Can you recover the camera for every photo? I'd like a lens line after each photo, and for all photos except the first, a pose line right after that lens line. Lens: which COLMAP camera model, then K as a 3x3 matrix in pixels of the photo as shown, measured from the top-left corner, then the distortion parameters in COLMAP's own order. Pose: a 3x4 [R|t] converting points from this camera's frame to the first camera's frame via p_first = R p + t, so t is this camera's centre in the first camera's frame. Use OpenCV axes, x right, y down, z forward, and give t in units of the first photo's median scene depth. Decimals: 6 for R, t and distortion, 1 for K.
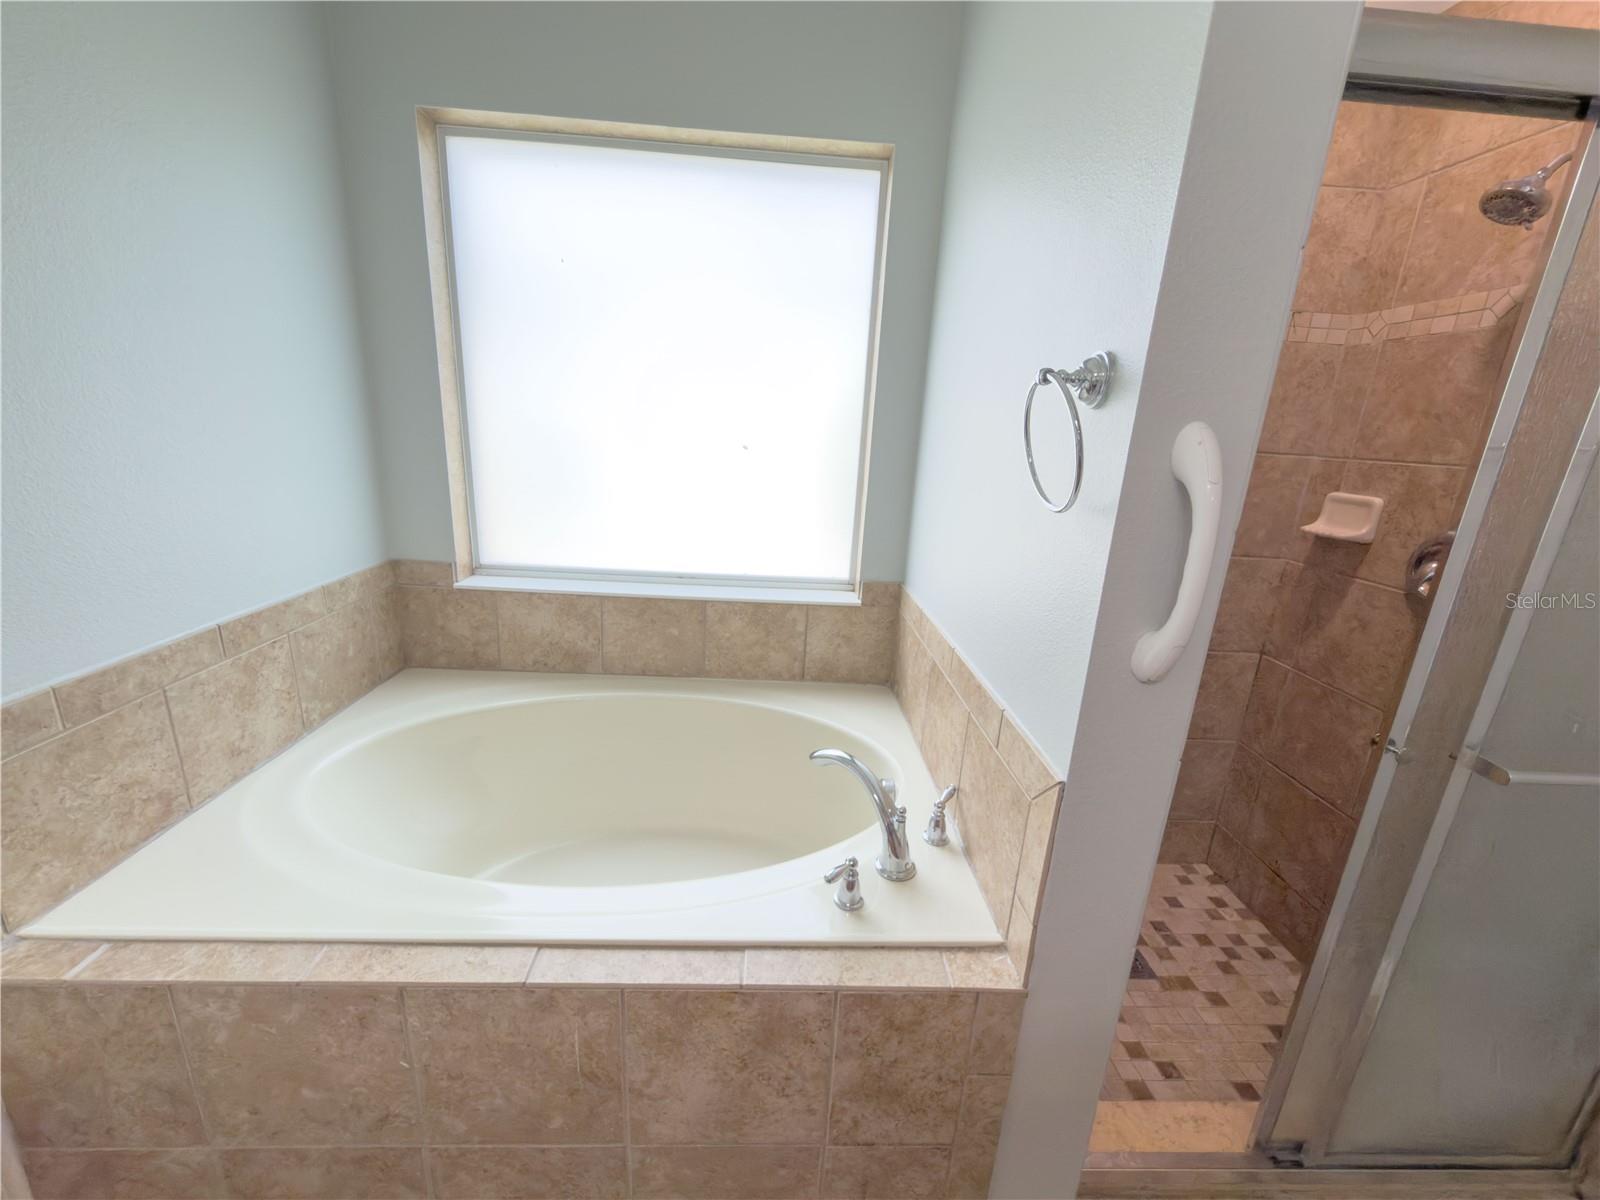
lens RADIAL K [[640.6, 0, 803.7], [0, 640.6, 598.7], [0, 0, 1]] dist [0.001674, 0.000470]
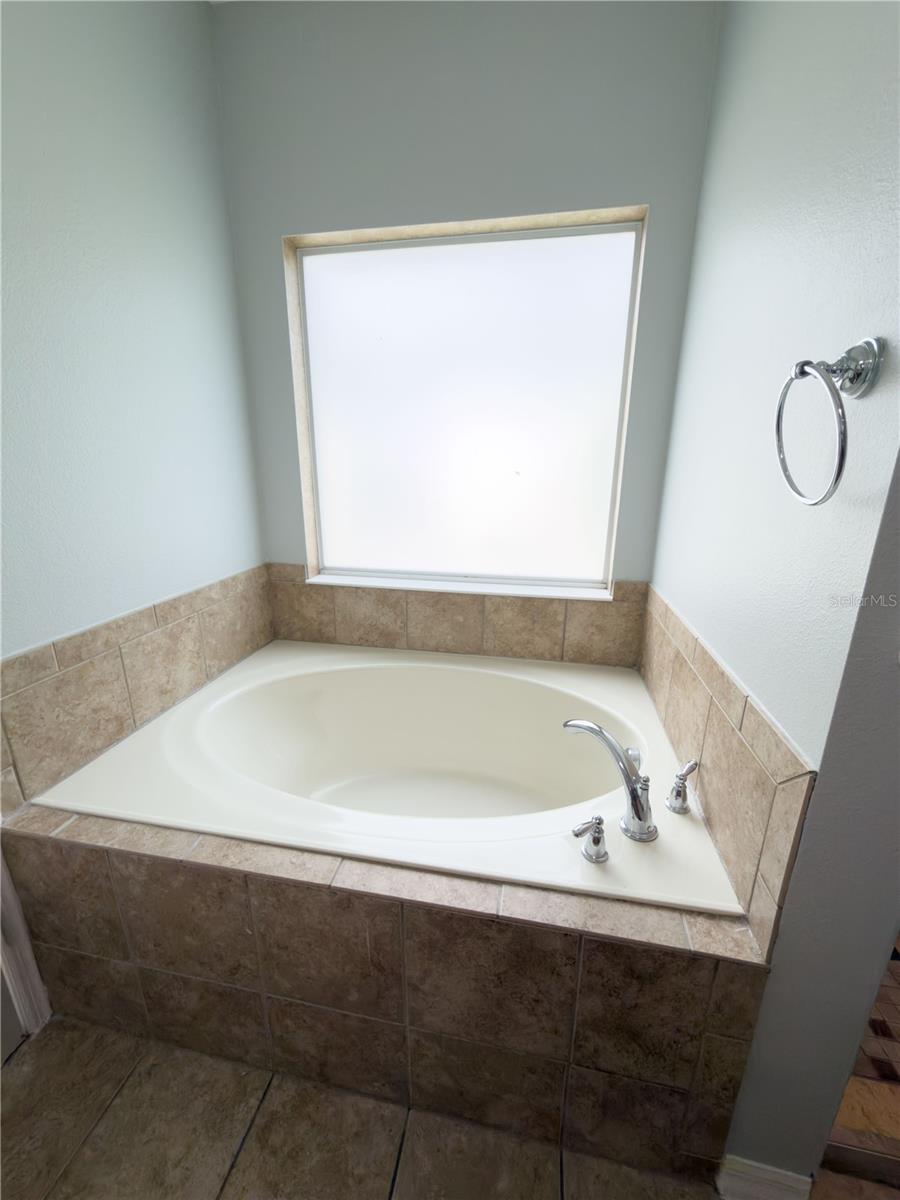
lens RADIAL K [[480.5, 0, 453.6], [0, 480.5, 598.7], [0, 0, 1]] dist [0.001674, 0.000470]
pose [[0.972233, 0.015118, -0.233525, 0.019000], [-0.014954, 0.999885, 0.002470, 0.015995], [0.233535, 0.001091, 0.972348, 0.103837]]
